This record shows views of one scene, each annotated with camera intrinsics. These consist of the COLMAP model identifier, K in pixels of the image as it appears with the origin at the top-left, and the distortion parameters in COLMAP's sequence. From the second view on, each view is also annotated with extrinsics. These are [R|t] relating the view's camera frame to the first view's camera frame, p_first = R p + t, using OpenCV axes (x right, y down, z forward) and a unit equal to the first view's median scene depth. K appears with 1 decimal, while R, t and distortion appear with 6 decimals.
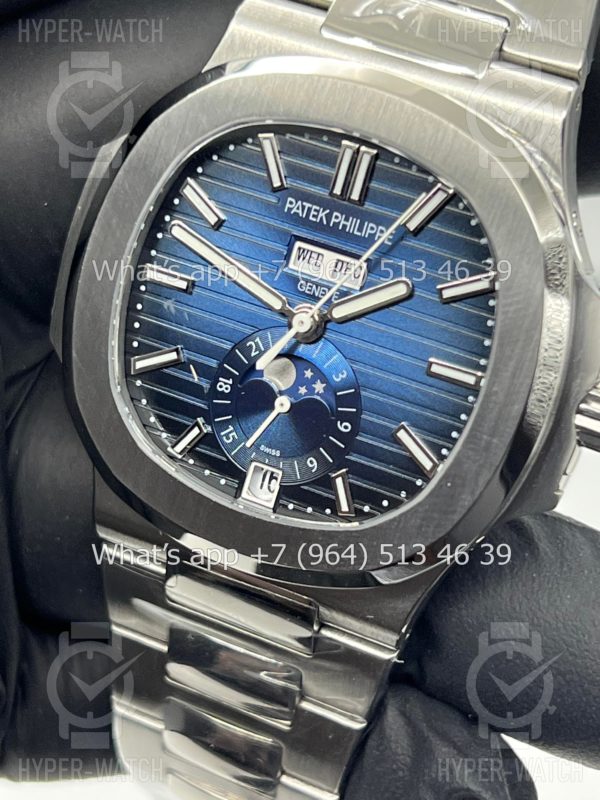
lens RADIAL K [[1871.1, 0, 307.4], [0, 1871.1, 392.1], [0, 0, 1]] dist [0.241289, 0.000000]
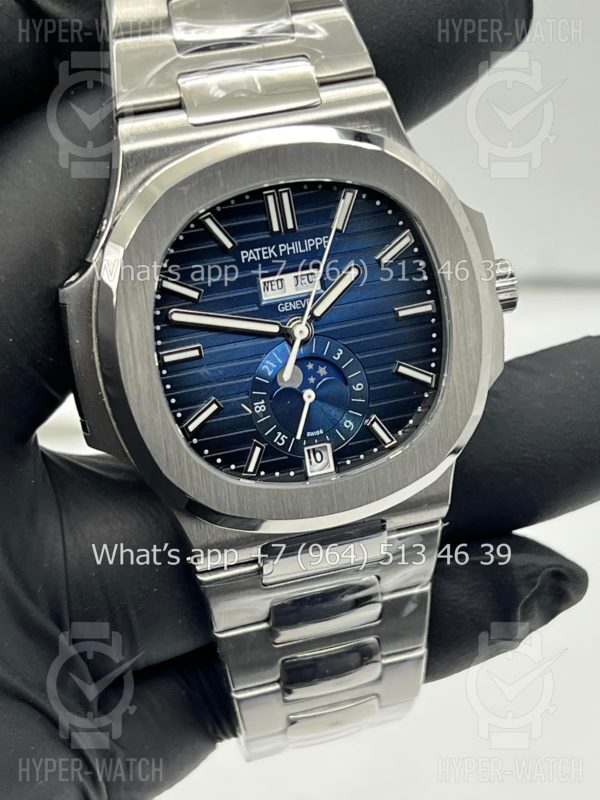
lens RADIAL K [[1871.1, 0, 296.7], [0, 1871.1, 405.5], [0, 0, 1]] dist [0.241289, 0.000000]
pose [[0.750151, -0.487149, 0.447168, -0.600414], [0.459785, 0.870262, 0.176754, -0.220064], [-0.475259, 0.073009, 0.876812, -0.123733]]
